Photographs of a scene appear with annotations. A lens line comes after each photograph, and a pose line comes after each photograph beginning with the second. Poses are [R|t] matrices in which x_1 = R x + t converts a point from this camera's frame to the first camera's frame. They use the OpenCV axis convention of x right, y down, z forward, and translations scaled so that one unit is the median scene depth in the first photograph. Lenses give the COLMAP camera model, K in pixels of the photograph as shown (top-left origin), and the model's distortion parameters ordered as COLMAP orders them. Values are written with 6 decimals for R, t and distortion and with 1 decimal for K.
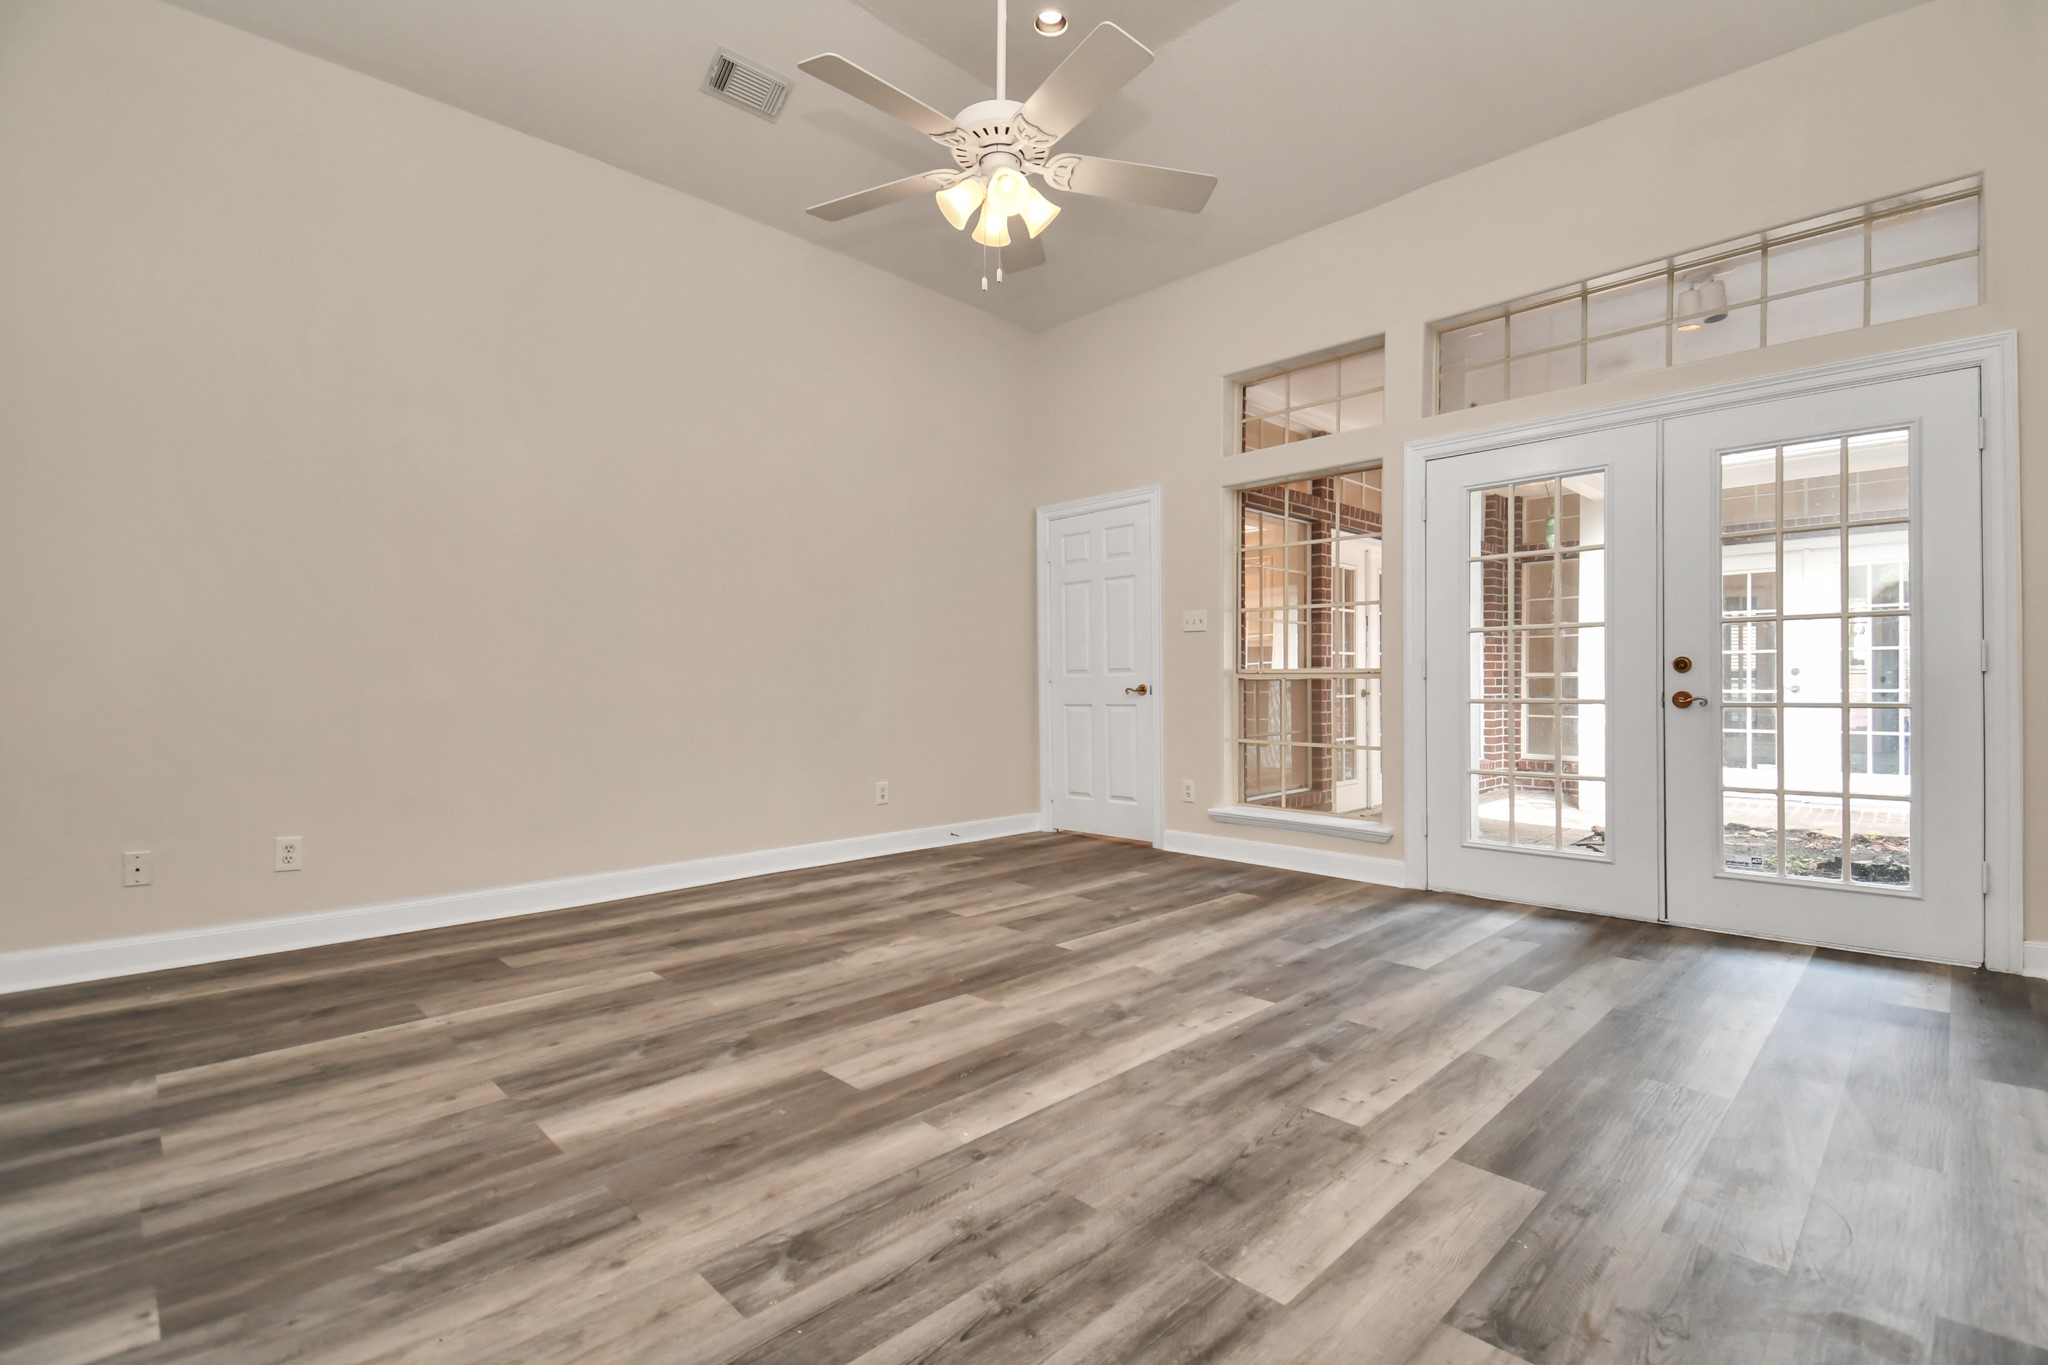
lens RADIAL K [[977.3, 0, 1045.8], [0, 977.3, 683.9], [0, 0, 1]] dist [0.013174, -0.021480]
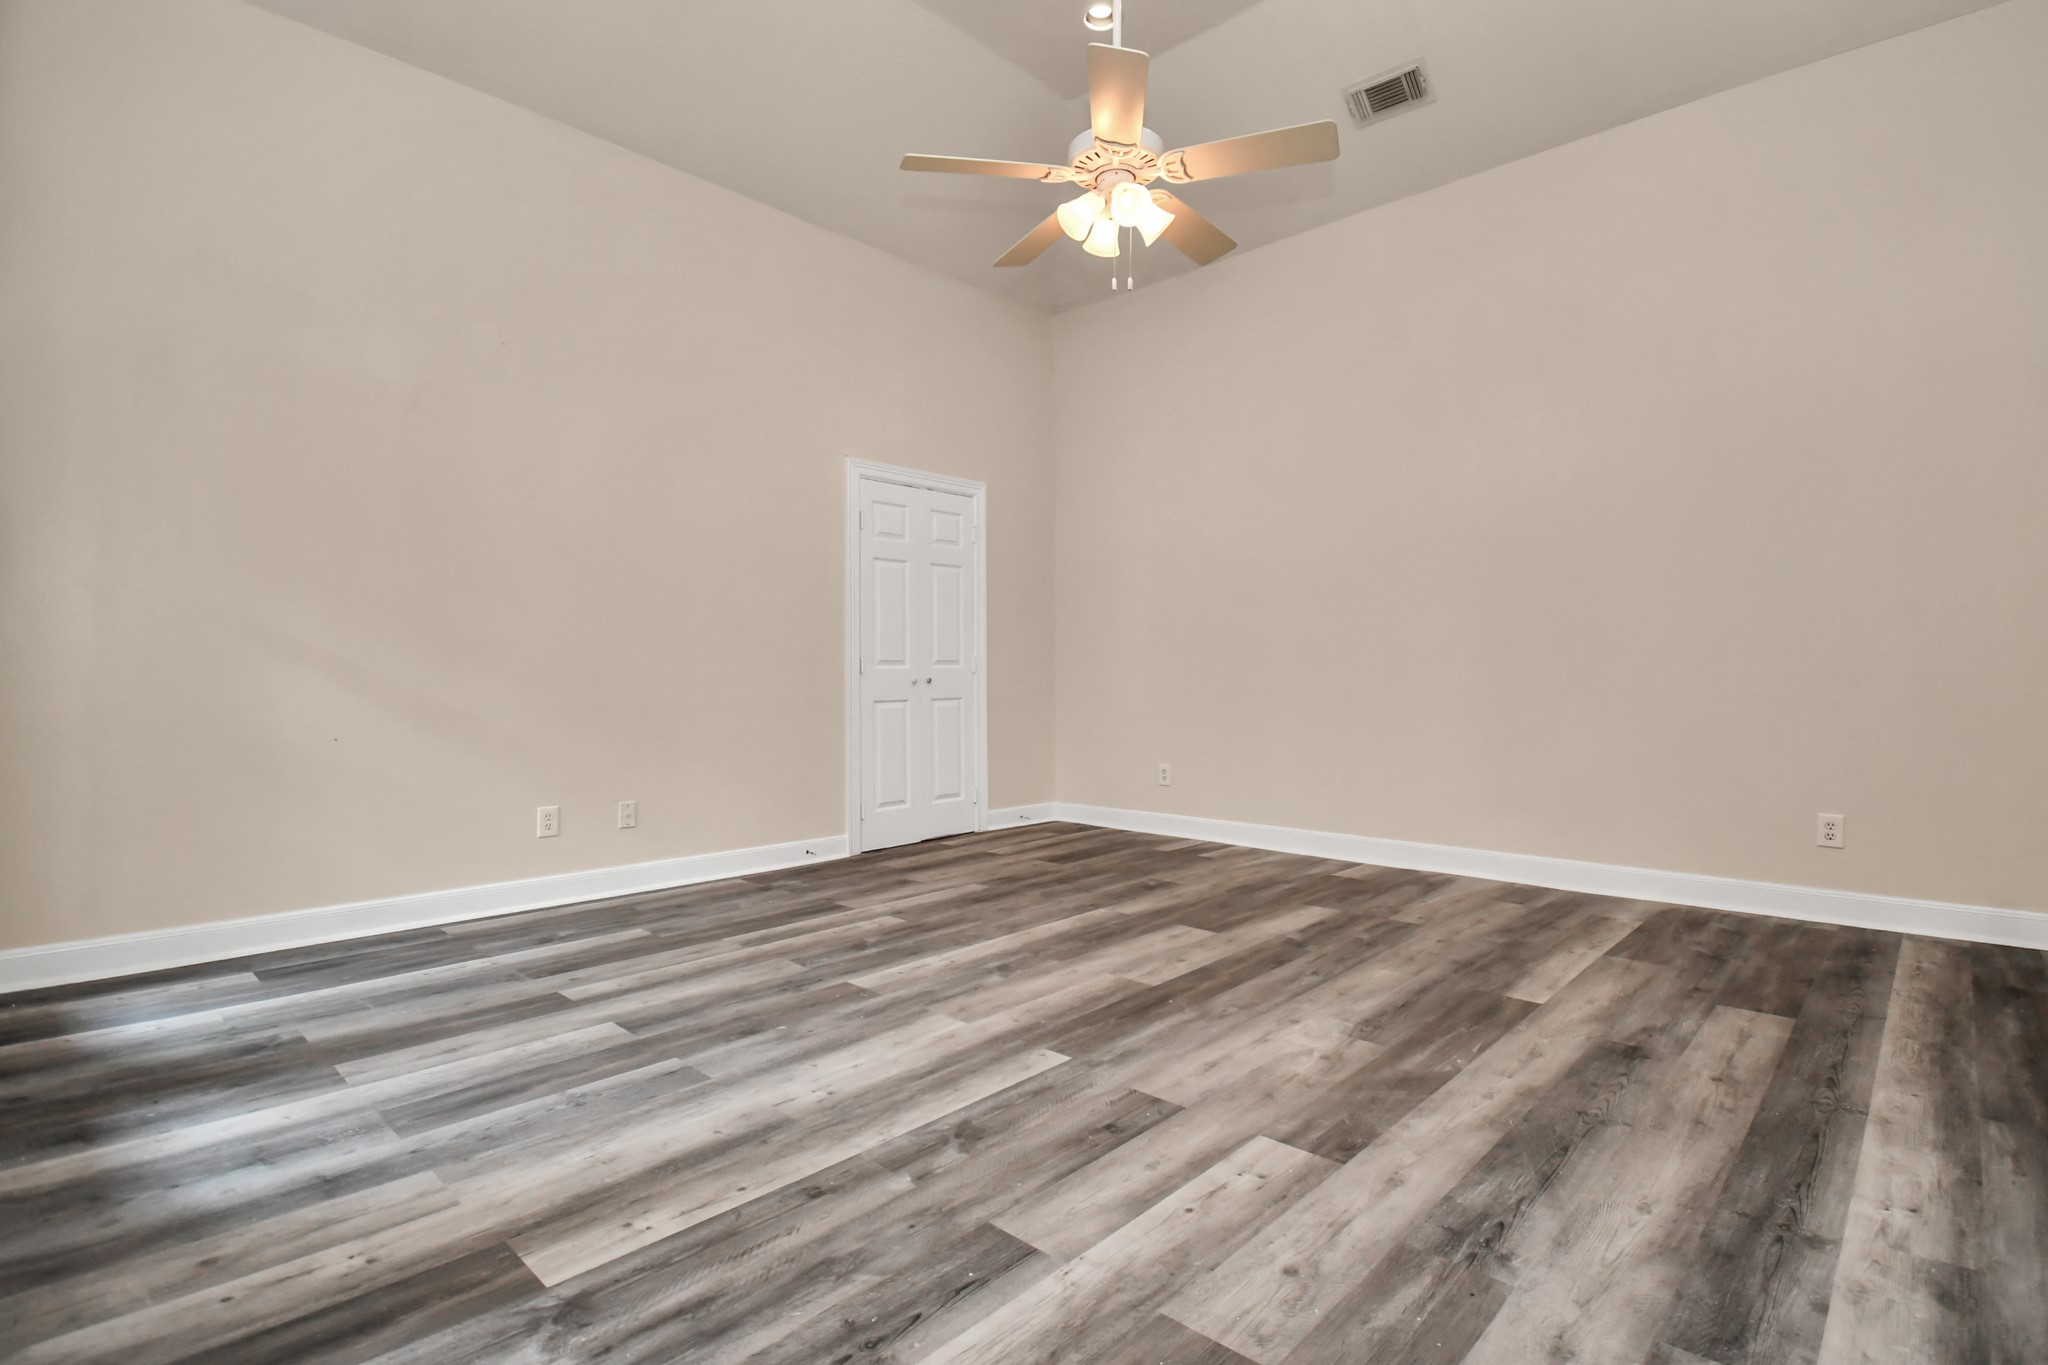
lens RADIAL K [[977.3, 0, 1045.8], [0, 977.3, 683.9], [0, 0, 1]] dist [0.013174, -0.021480]
pose [[-0.999630, 0.007714, -0.026080, 0.050324], [0.007527, 0.999945, 0.007252, 0.008516], [0.026135, 0.007053, -0.999634, 1.985863]]
